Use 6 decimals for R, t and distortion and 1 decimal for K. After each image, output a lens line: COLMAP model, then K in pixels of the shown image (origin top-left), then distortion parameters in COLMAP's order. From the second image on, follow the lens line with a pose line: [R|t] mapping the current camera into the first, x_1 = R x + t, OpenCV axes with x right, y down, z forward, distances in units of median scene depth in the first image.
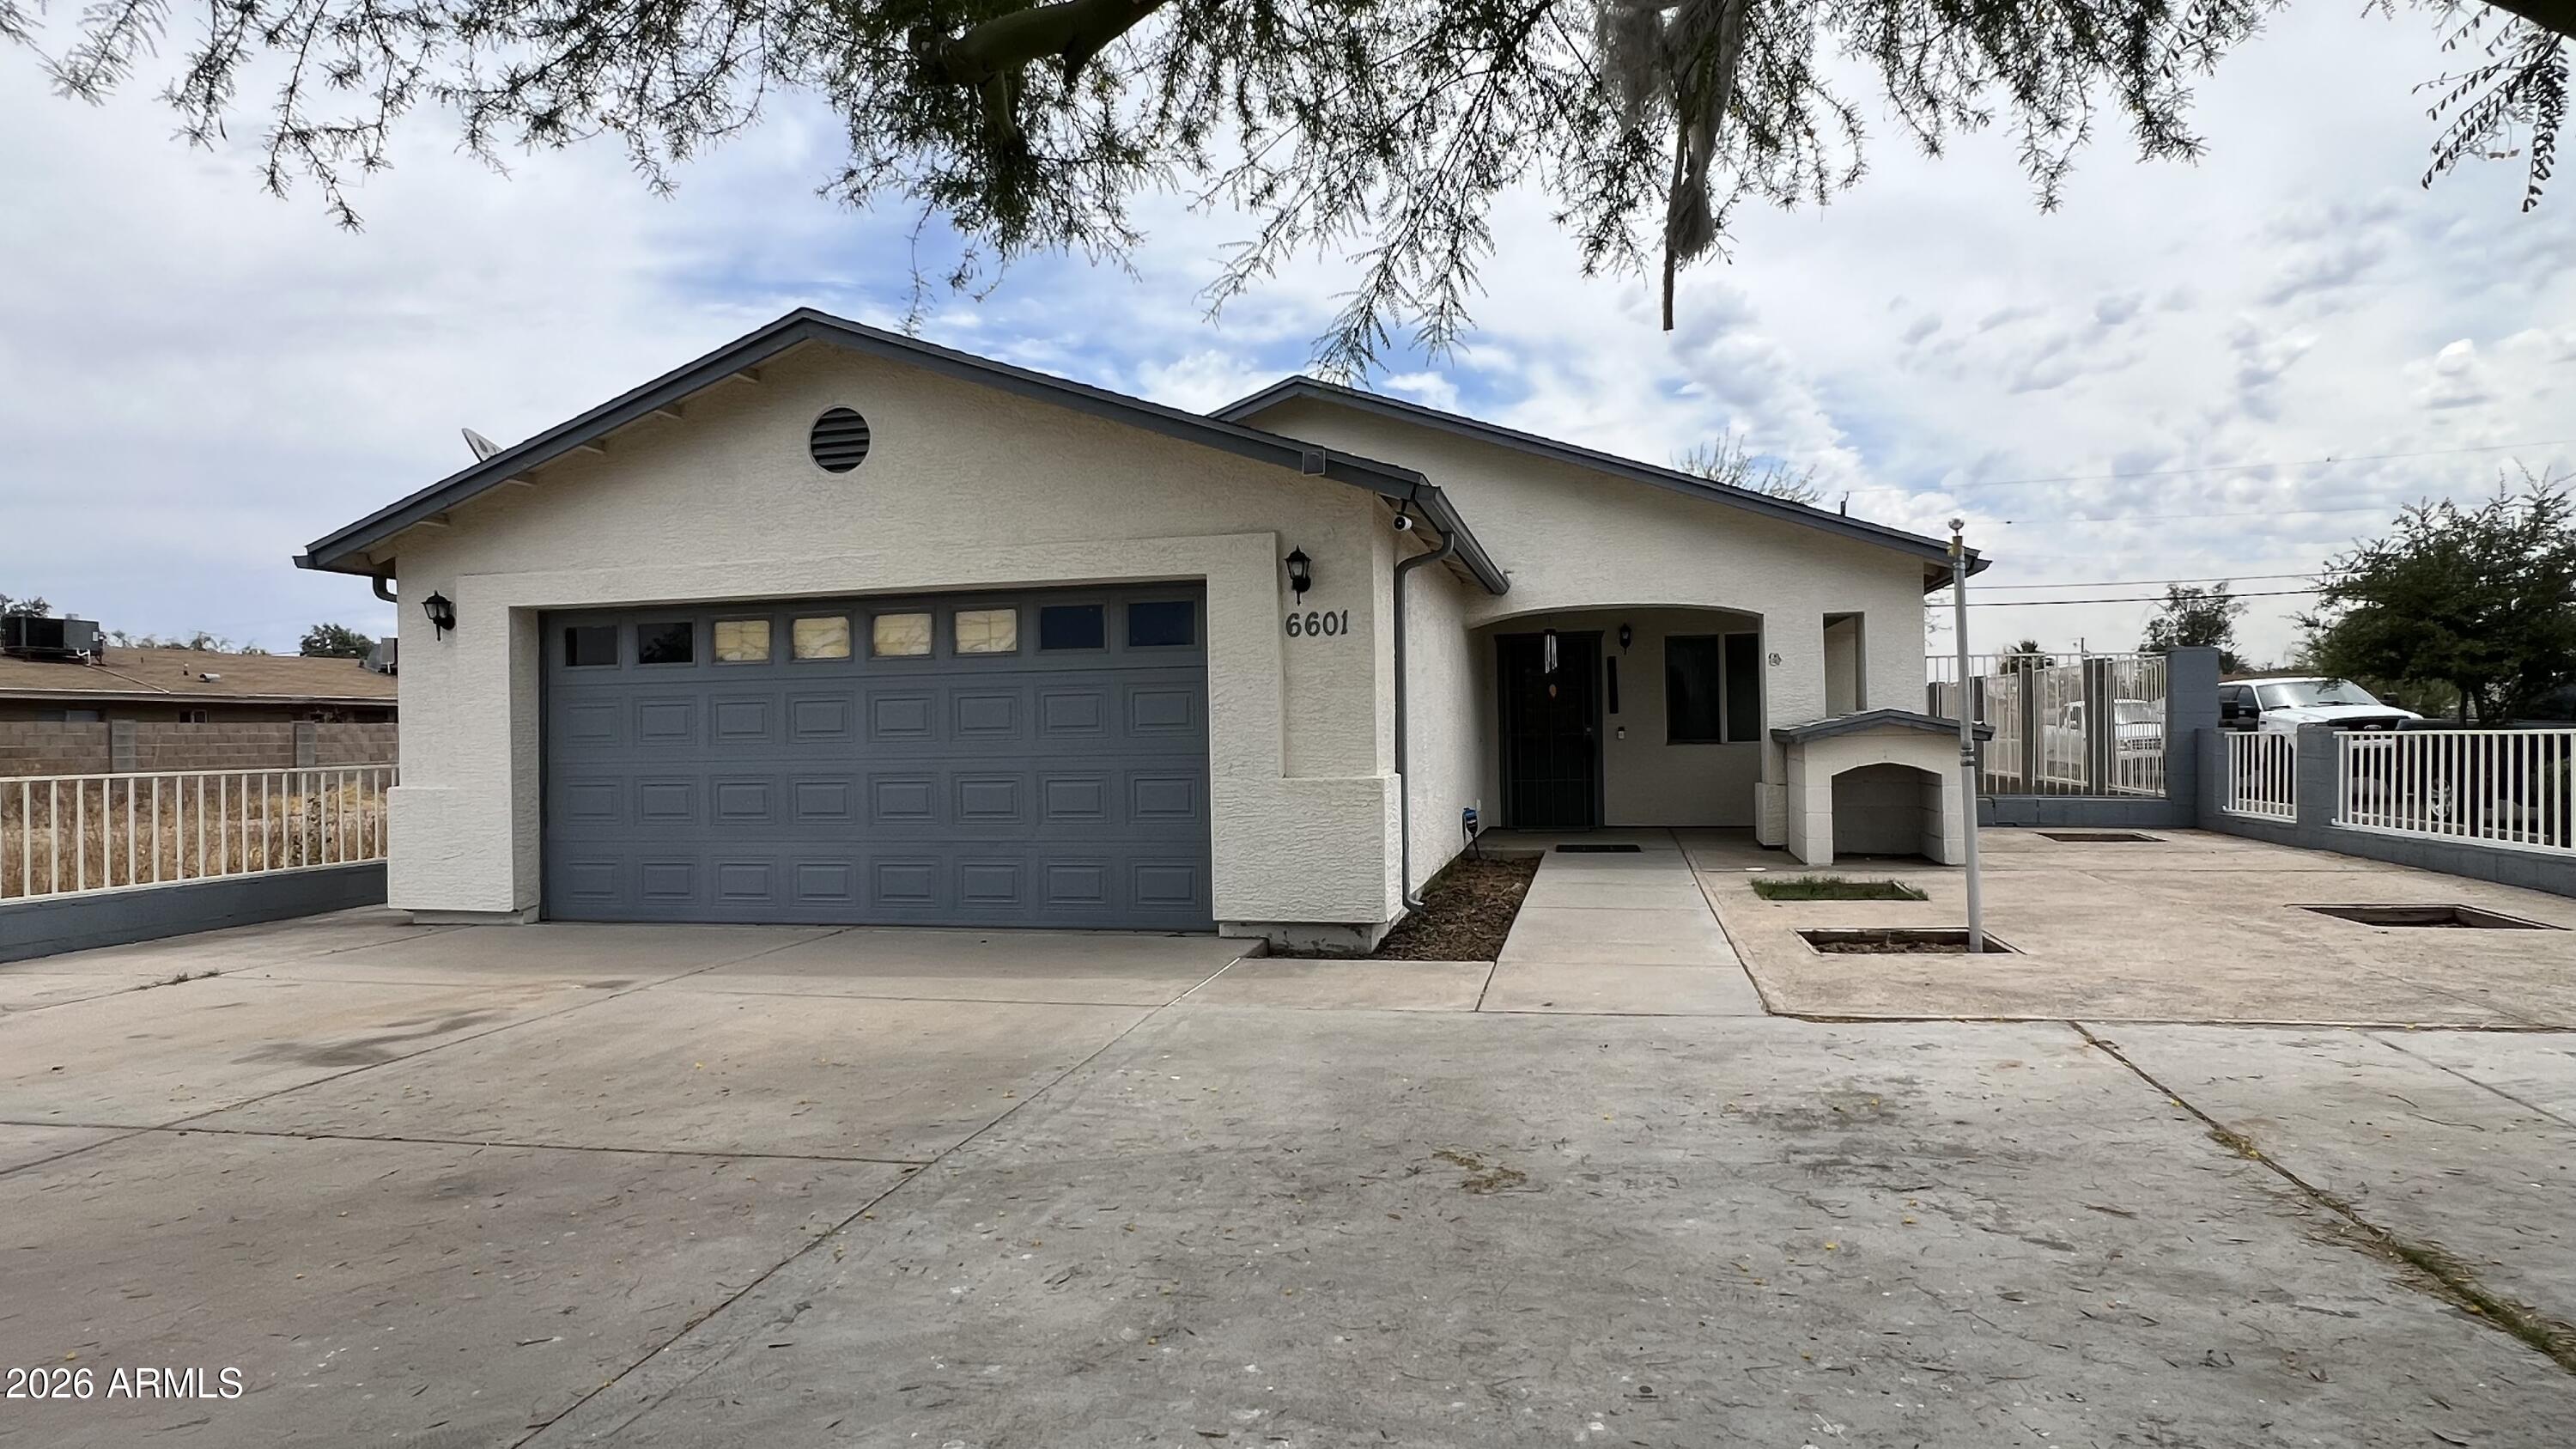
lens RADIAL K [[1351.8, 0, 1282.9], [0, 1351.8, 718.3], [0, 0, 1]] dist [0.000622, -0.000044]
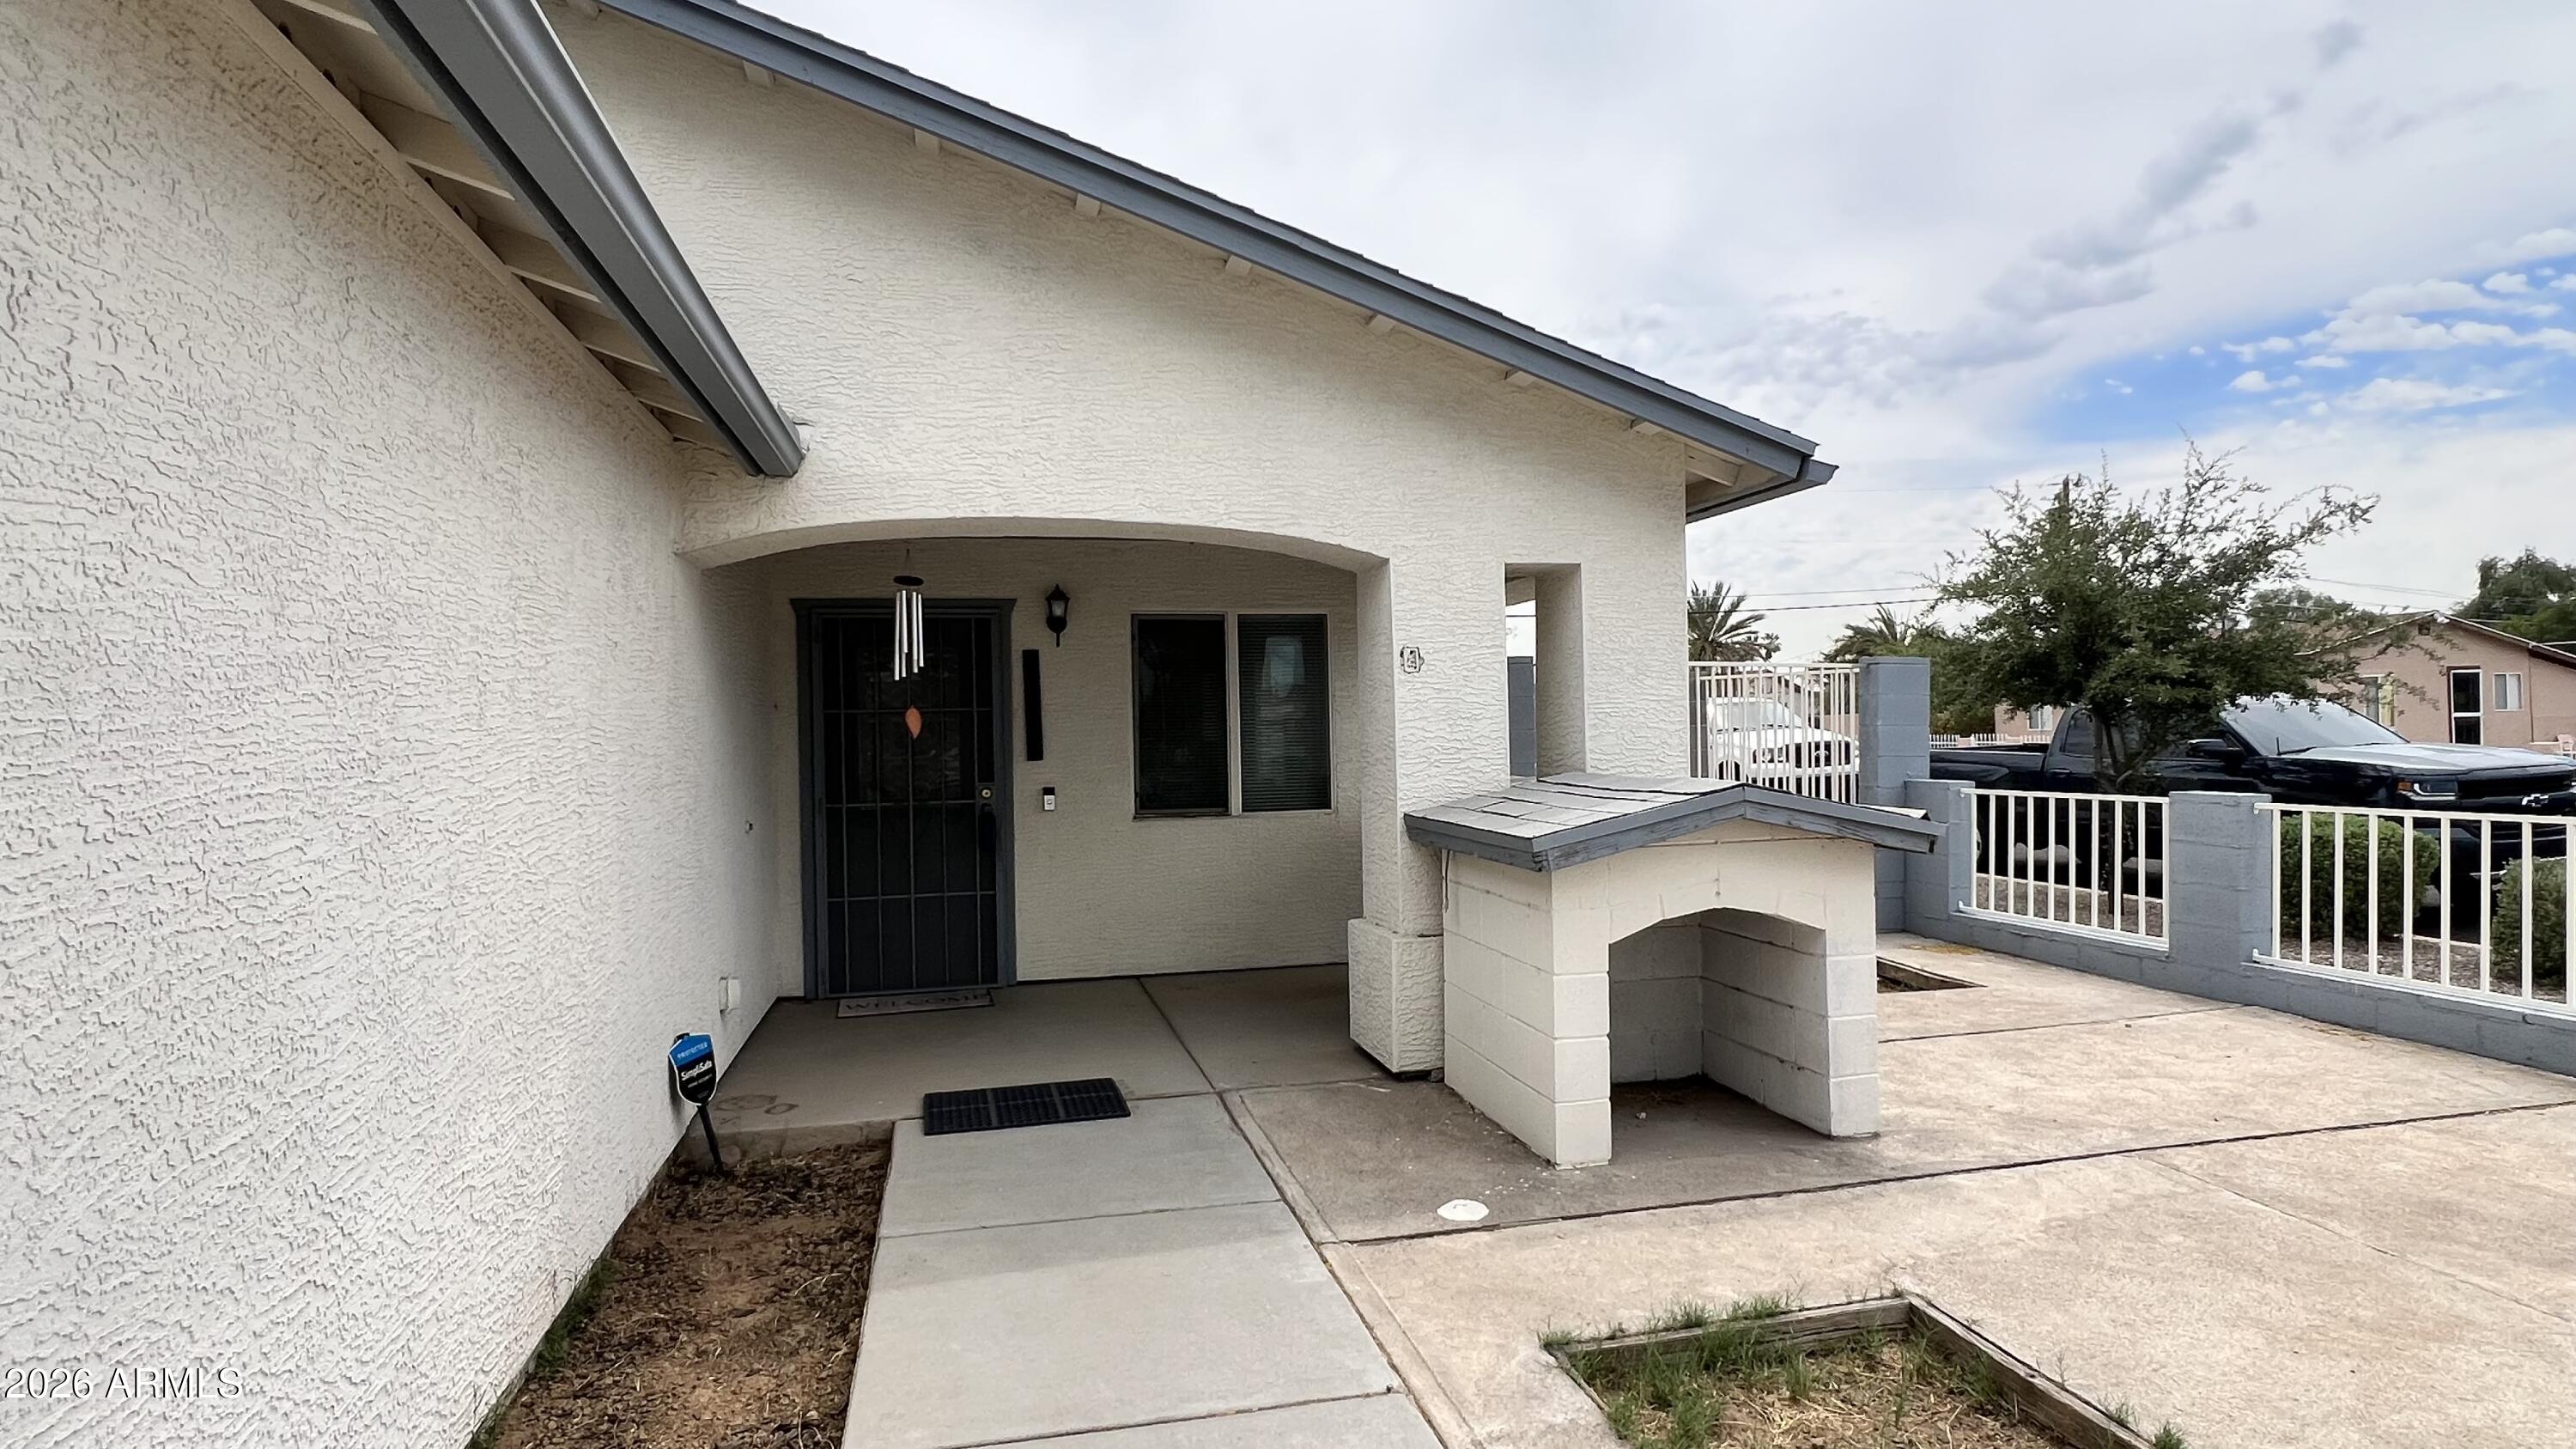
lens RADIAL K [[1350.6, 0, 1284.0], [0, 1350.6, 725.1], [0, 0, 1]] dist [-0.002042, 0.001922]
pose [[0.893358, 0.002667, 0.449338, 0.166985], [-0.003464, 0.999994, 0.000951, -0.029931], [-0.449332, -0.002406, 0.893361, 0.841068]]
